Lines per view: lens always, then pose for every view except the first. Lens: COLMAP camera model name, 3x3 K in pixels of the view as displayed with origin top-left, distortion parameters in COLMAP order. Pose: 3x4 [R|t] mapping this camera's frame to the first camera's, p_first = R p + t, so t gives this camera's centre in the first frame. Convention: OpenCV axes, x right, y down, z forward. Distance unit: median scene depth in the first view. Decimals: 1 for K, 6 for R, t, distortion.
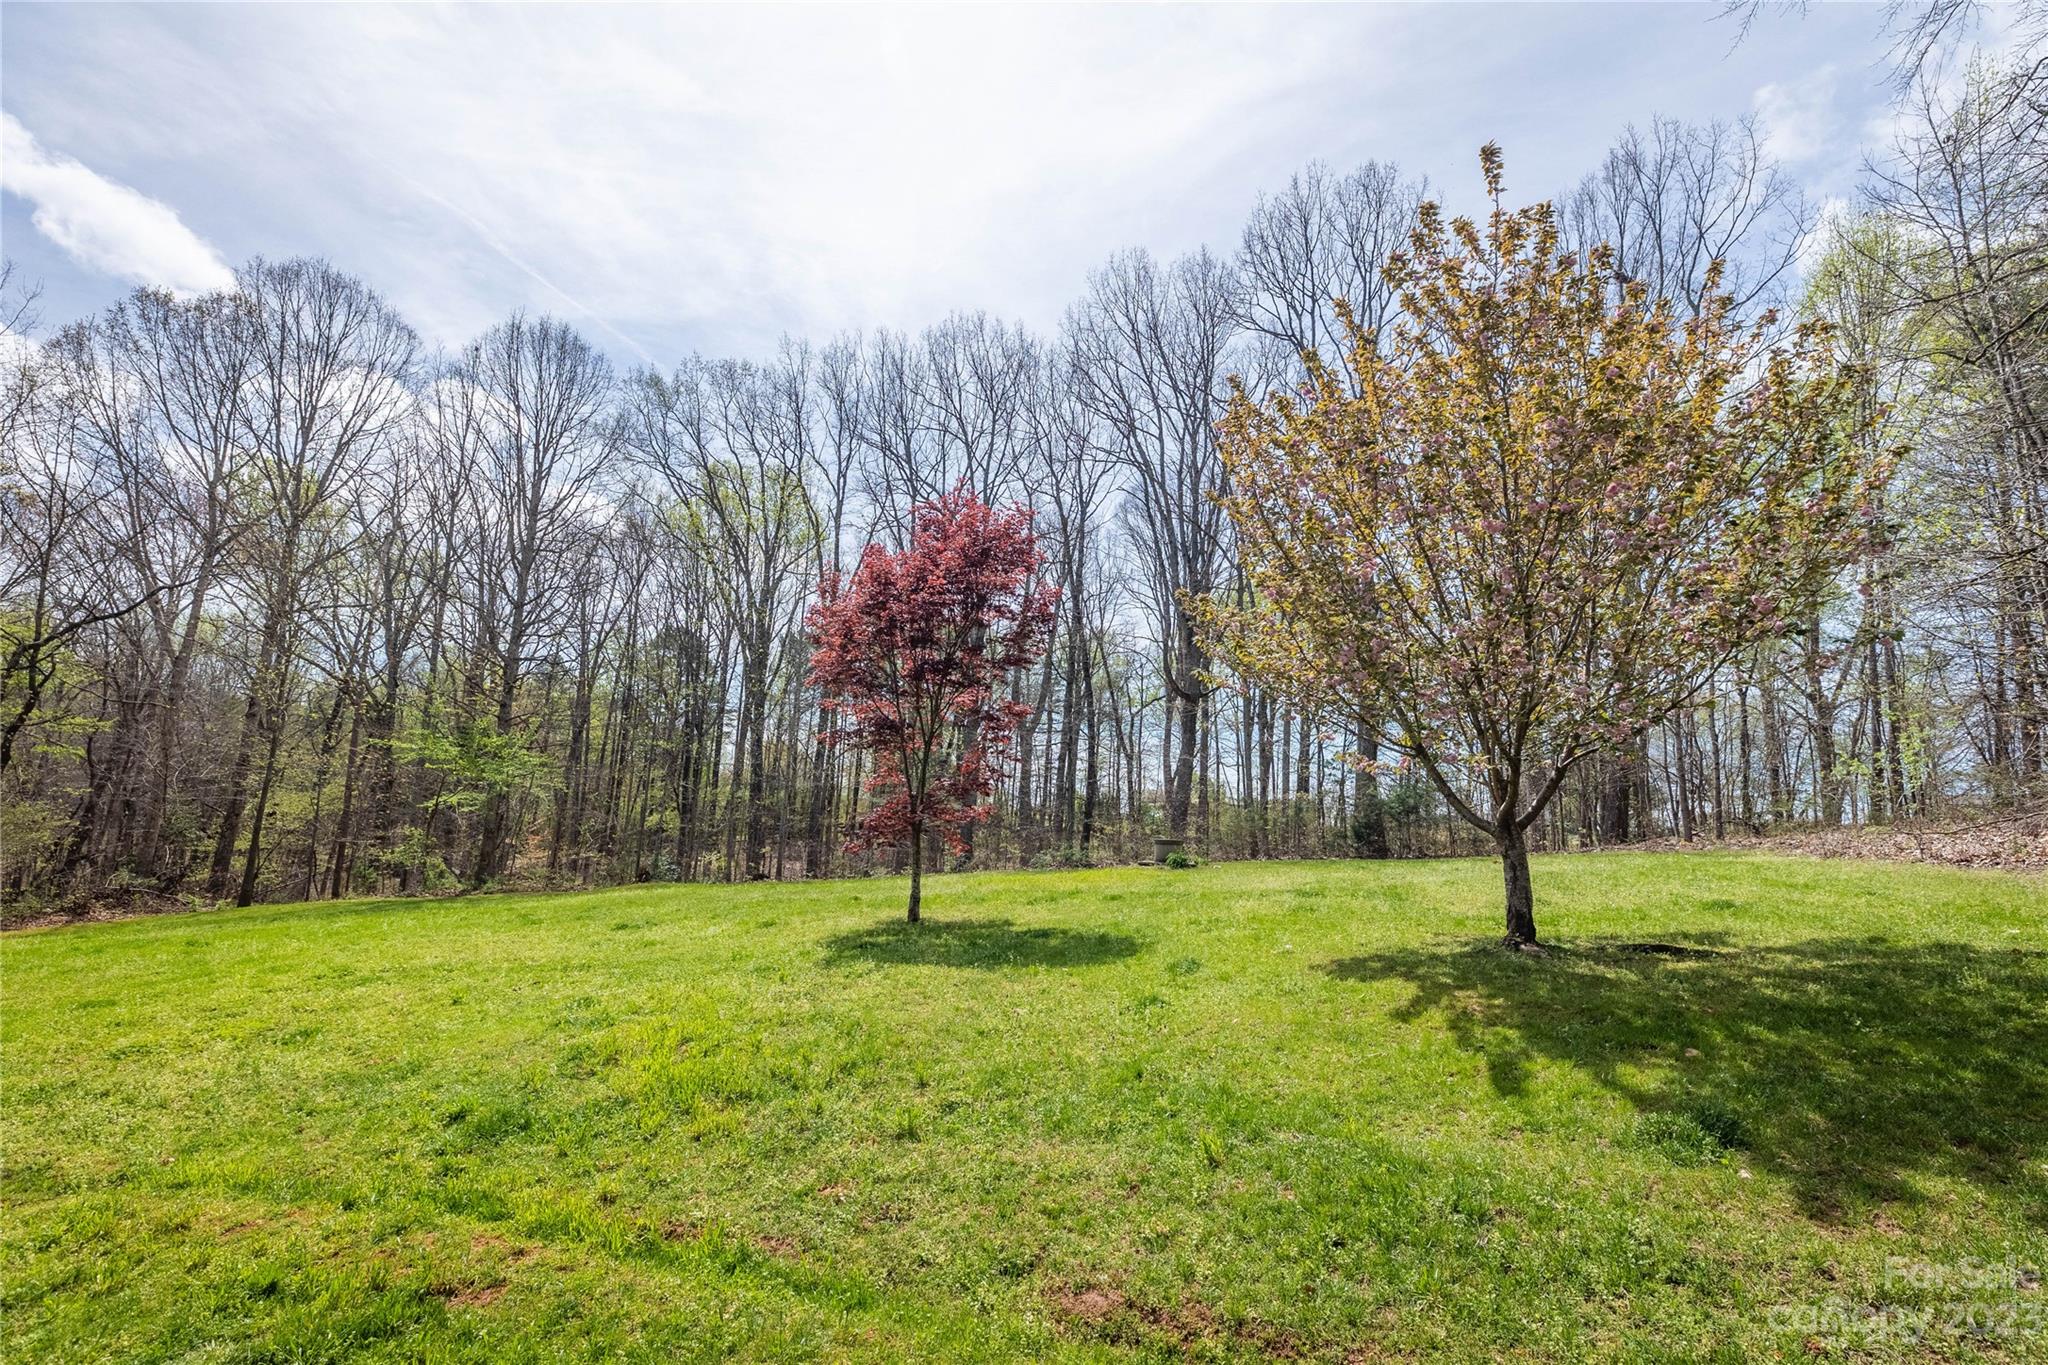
lens RADIAL K [[936.7, 0, 1024.0], [0, 936.7, 658.9], [0, 0, 1]] dist [0.004329, -0.004991]
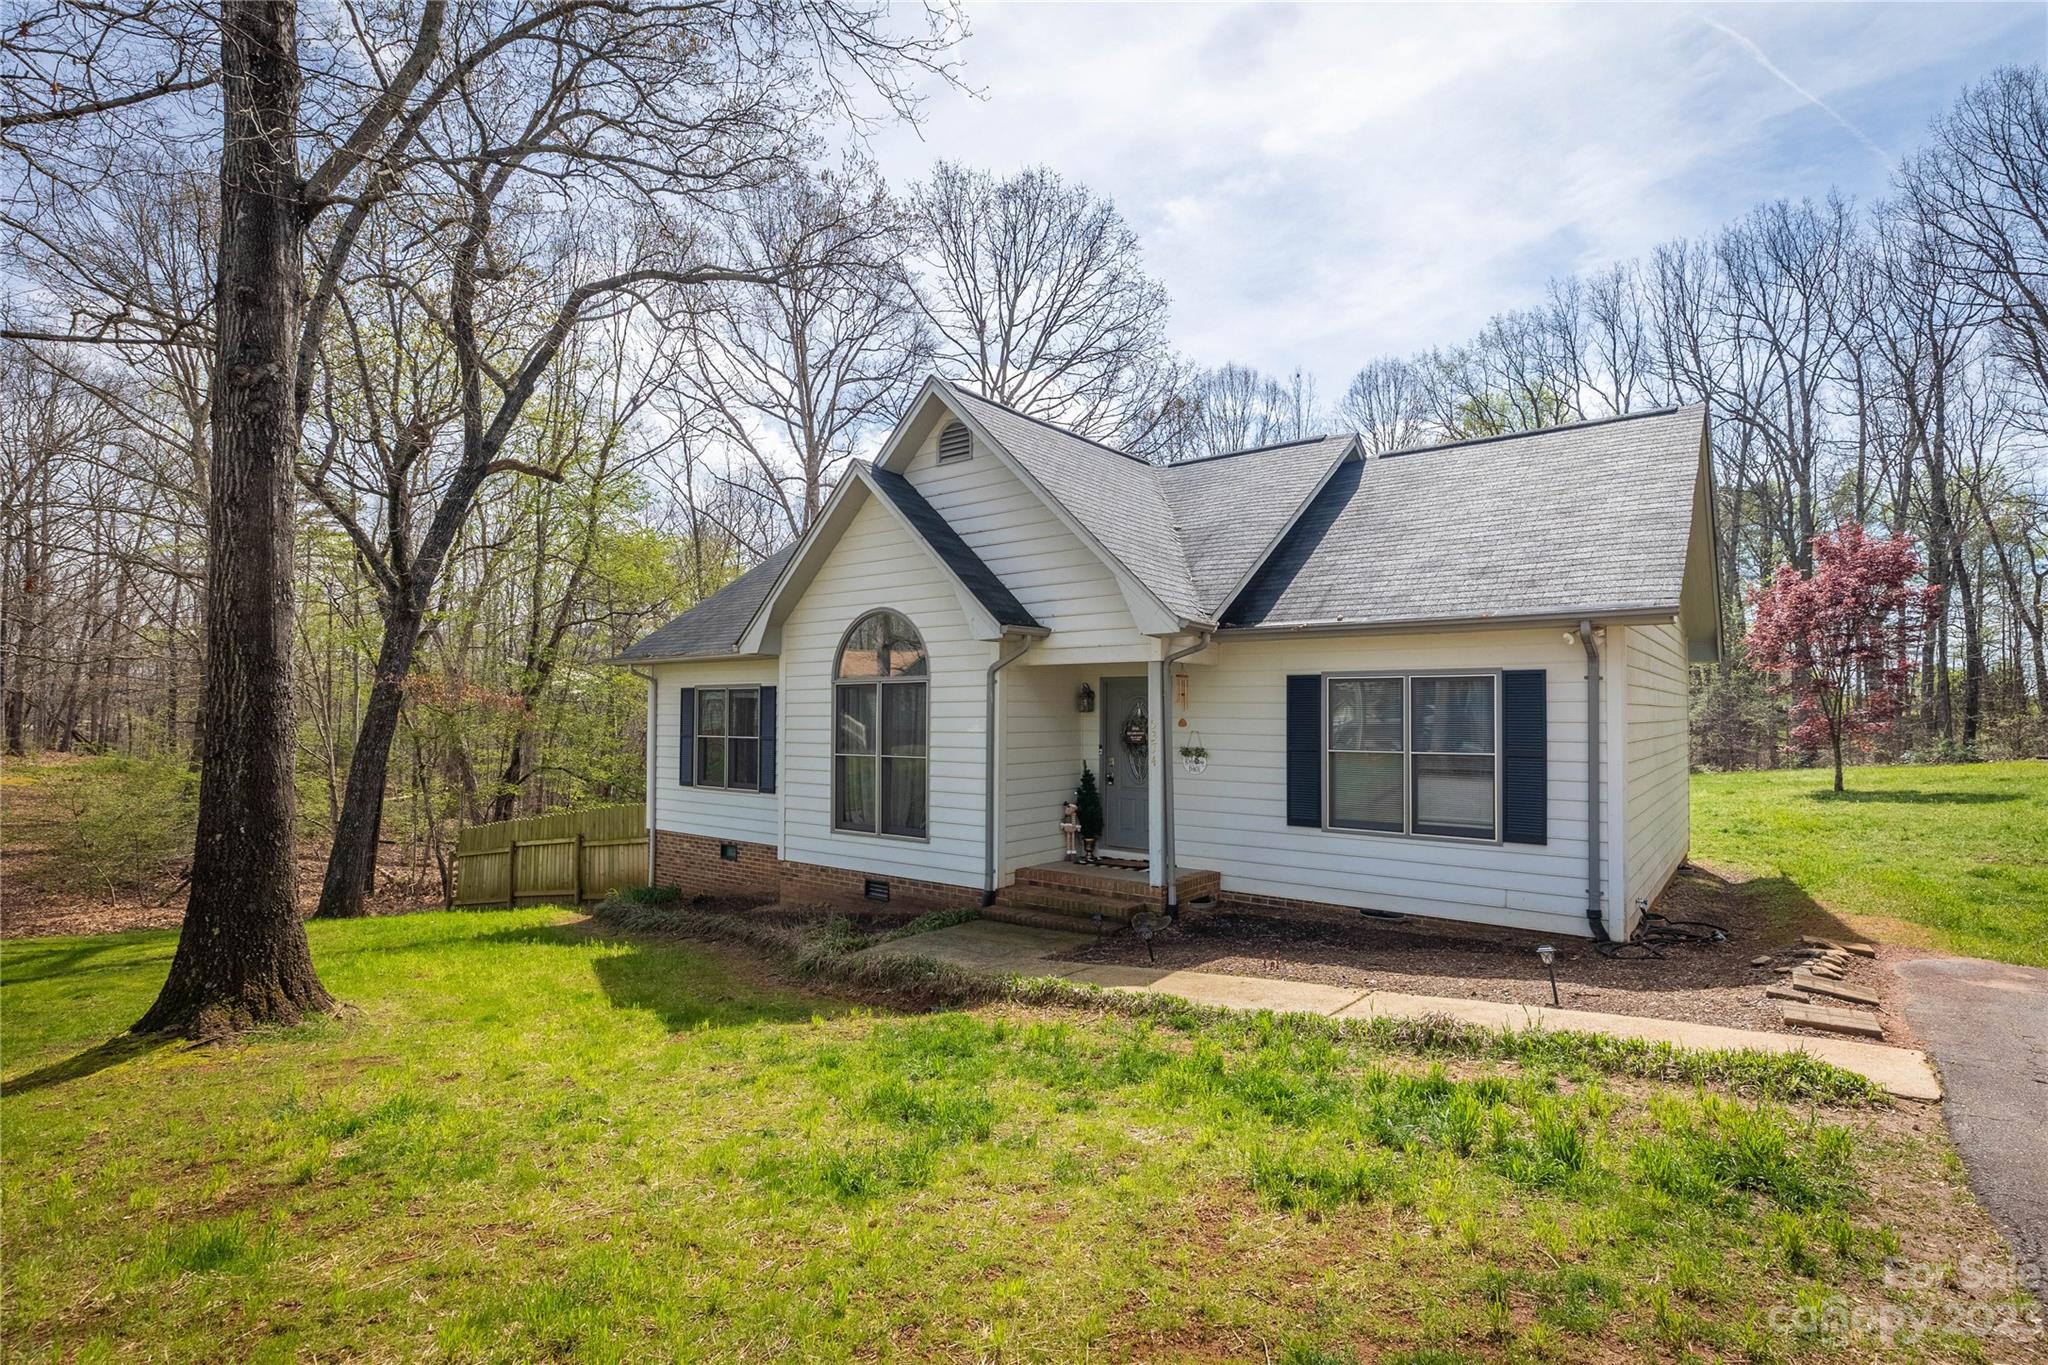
lens RADIAL K [[996.8, 0, 1024.0], [0, 996.8, 682.5], [0, 0, 1]] dist [-0.003627, -0.000126]
pose [[0.768025, -0.063045, -0.637309, -0.022350], [0.146531, 0.986043, 0.079042, -0.068519], [0.623431, -0.154092, 0.766544, -0.316622]]
